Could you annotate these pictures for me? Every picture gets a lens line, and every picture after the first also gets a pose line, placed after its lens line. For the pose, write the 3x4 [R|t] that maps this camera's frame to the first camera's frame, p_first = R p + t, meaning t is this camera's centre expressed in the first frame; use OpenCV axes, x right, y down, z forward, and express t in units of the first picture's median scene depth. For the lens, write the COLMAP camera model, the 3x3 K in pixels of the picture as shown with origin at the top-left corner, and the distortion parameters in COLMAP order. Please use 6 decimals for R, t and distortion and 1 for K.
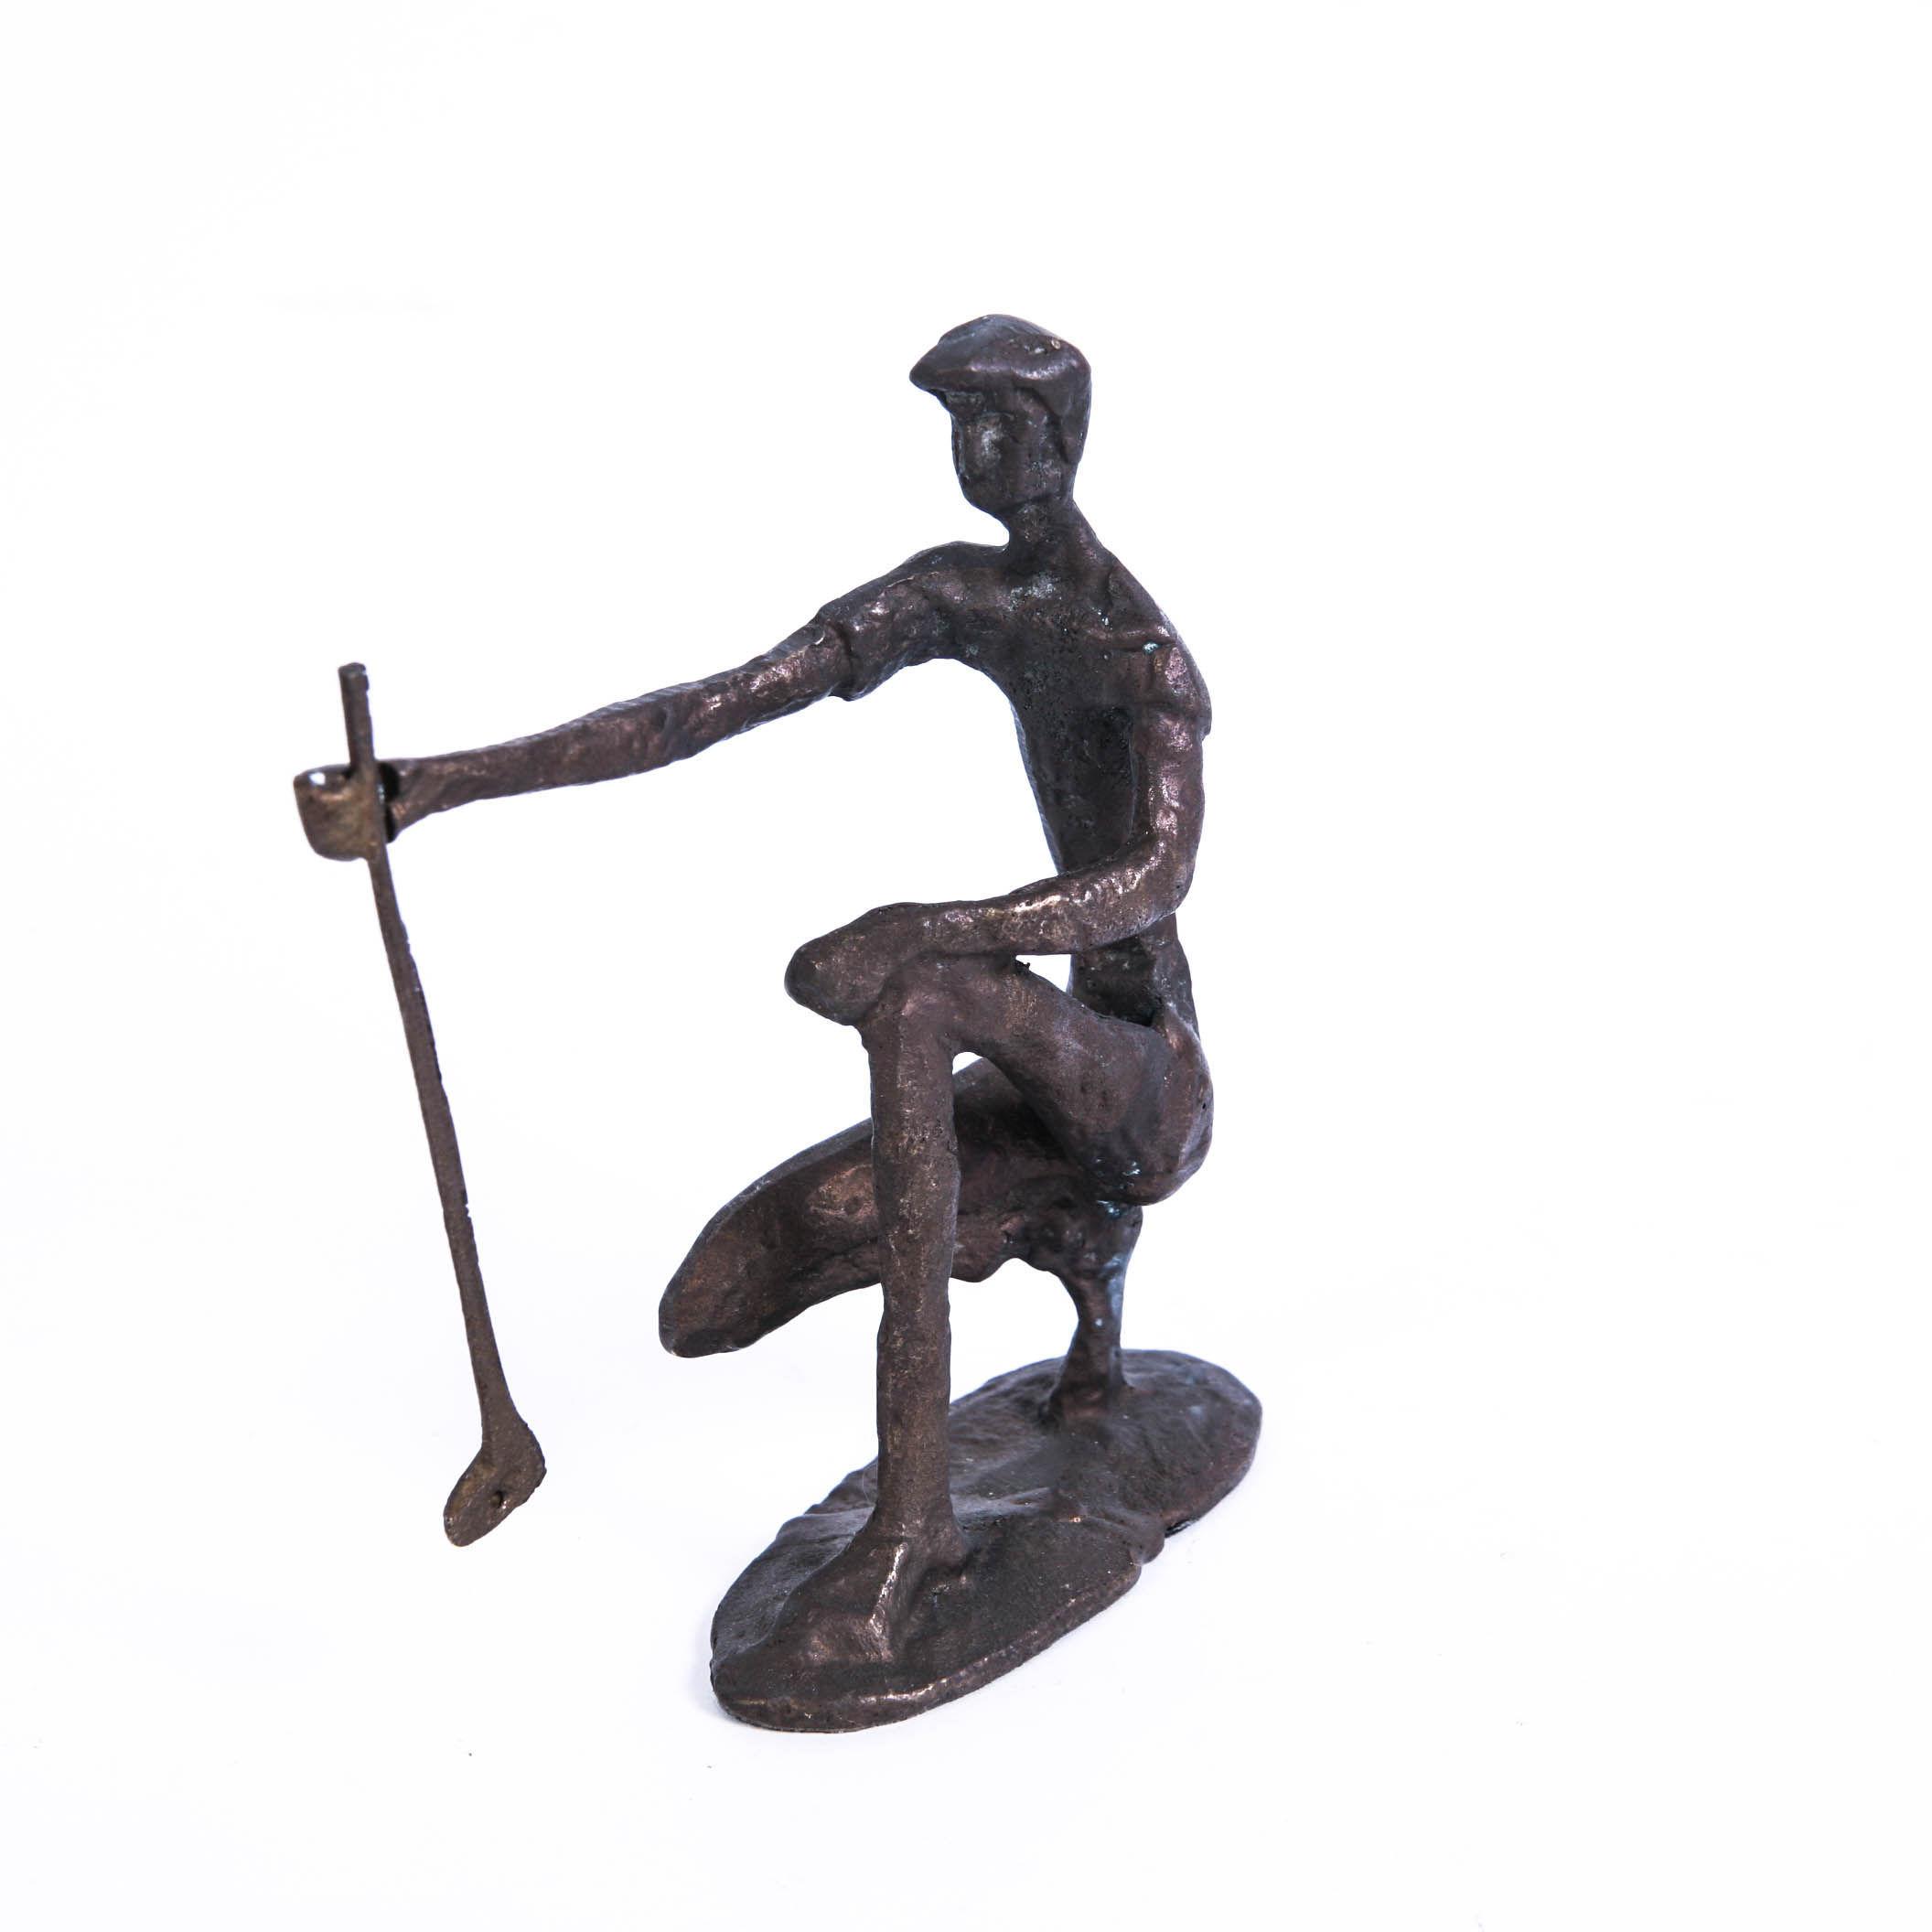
lens RADIAL K [[5185.5, 0, 966.0], [0, 5185.5, 966.0], [0, 0, 1]] dist [0.104536, -0.021278]
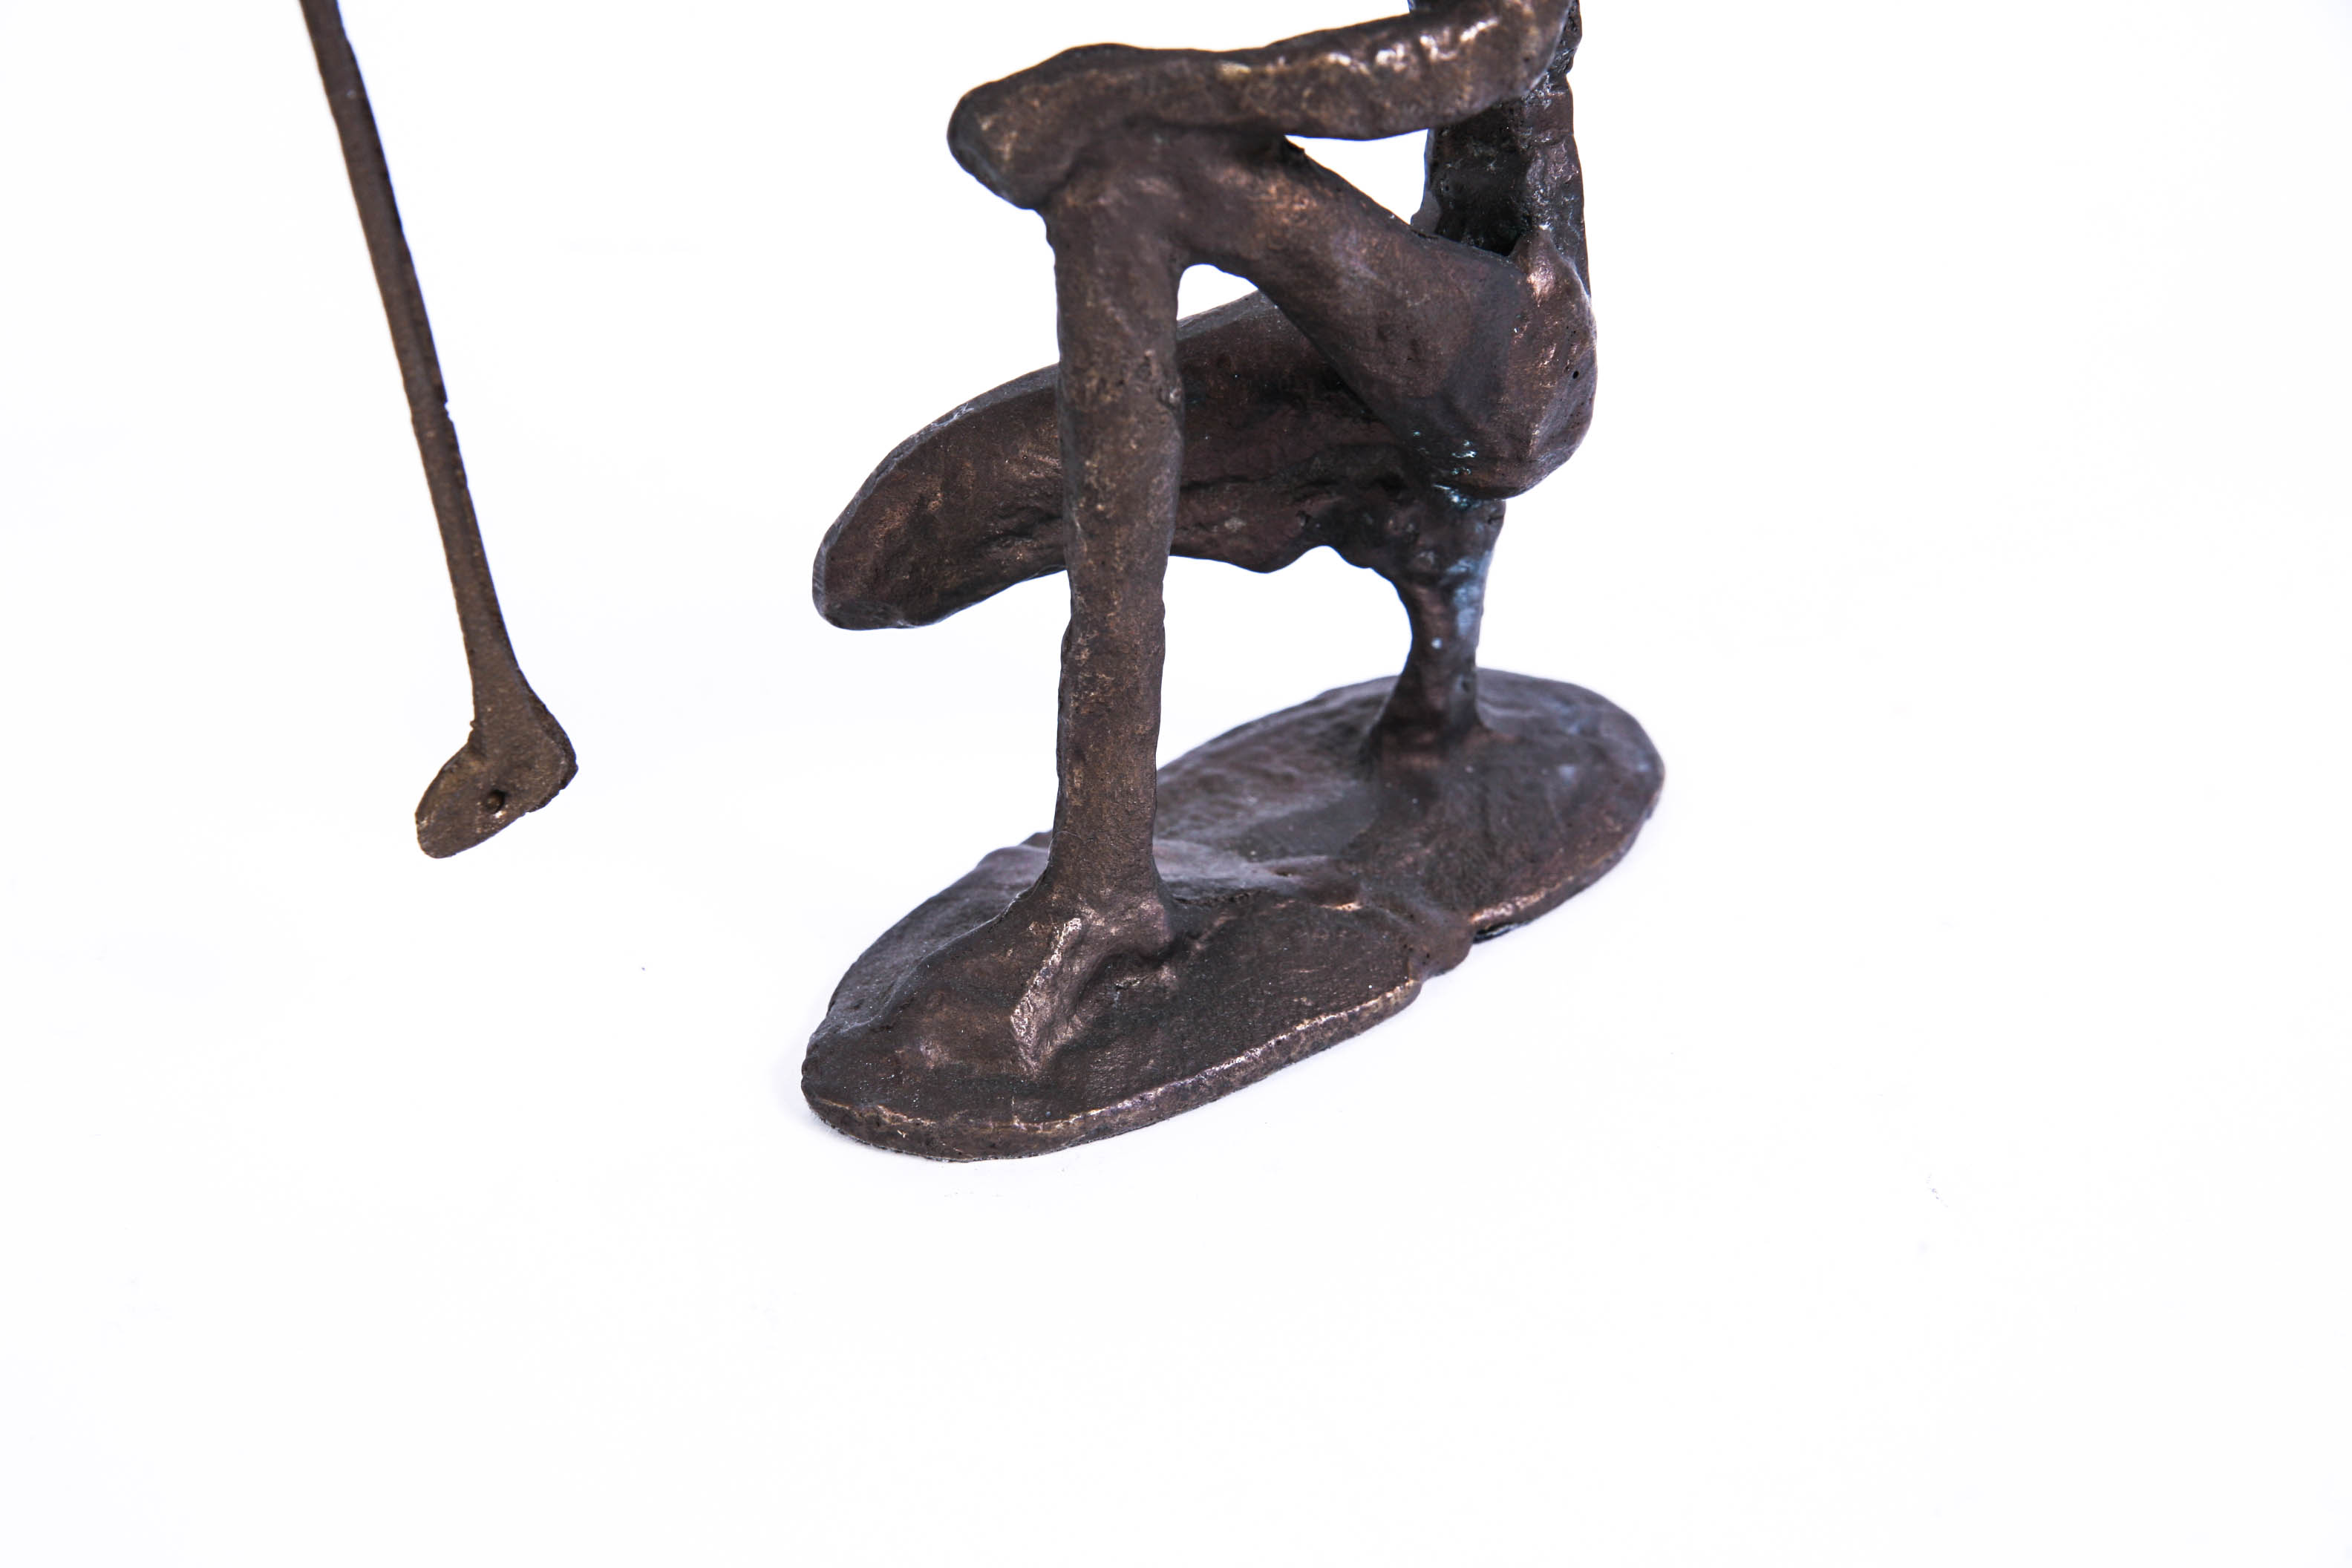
lens RADIAL K [[4183.1, 0, 1176.0], [0, 4183.1, 784.0], [0, 0, 1]] dist [0.009193, 0.007635]
pose [[0.967803, 0.135625, -0.212045, 0.126584], [-0.099368, 0.979862, 0.173196, -0.012604], [0.231265, -0.146549, 0.961790, 0.434365]]
